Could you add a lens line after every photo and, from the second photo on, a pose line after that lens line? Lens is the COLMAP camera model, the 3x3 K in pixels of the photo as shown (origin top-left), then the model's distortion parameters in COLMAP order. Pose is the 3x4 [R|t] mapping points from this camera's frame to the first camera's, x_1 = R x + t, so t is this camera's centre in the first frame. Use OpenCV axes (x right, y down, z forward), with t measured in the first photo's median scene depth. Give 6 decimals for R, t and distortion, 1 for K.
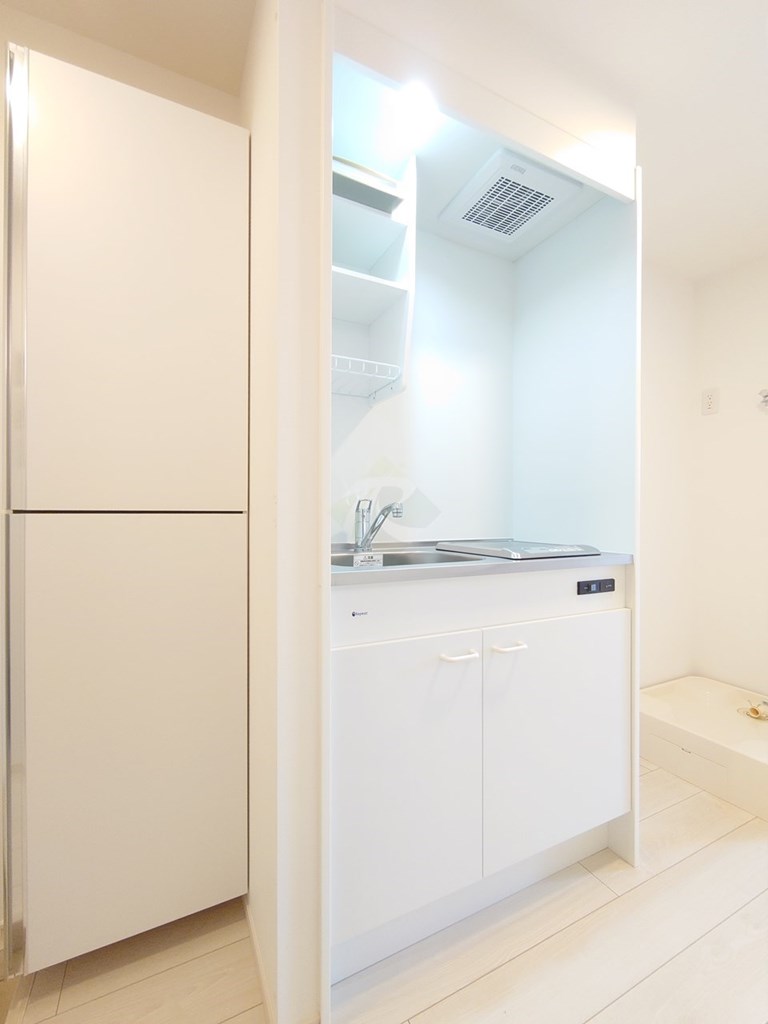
lens RADIAL K [[442.4, 0, 381.2], [0, 442.4, 514.4], [0, 0, 1]] dist [0.007260, -0.001852]
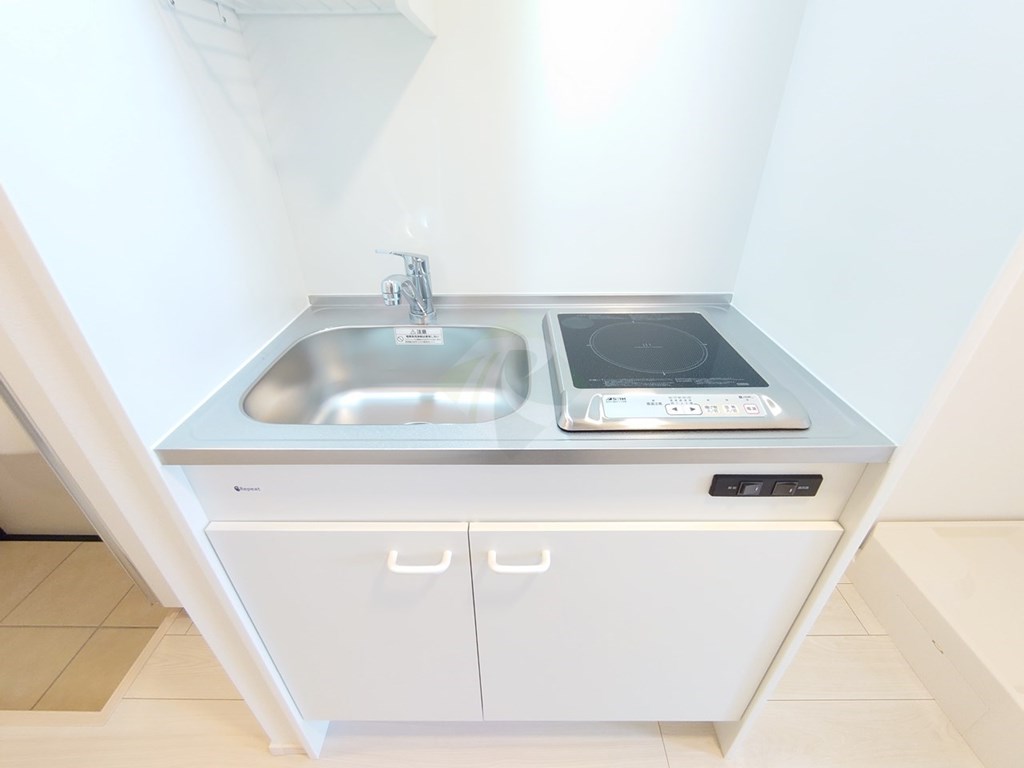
lens RADIAL K [[442.4, 0, 513.8], [0, 442.4, 387.9], [0, 0, 1]] dist [0.007260, -0.001852]
pose [[0.897001, 0.224102, -0.381009, 0.387956], [0.006186, 0.855506, 0.517755, -0.182270], [0.441985, -0.466784, 0.766004, 0.534494]]
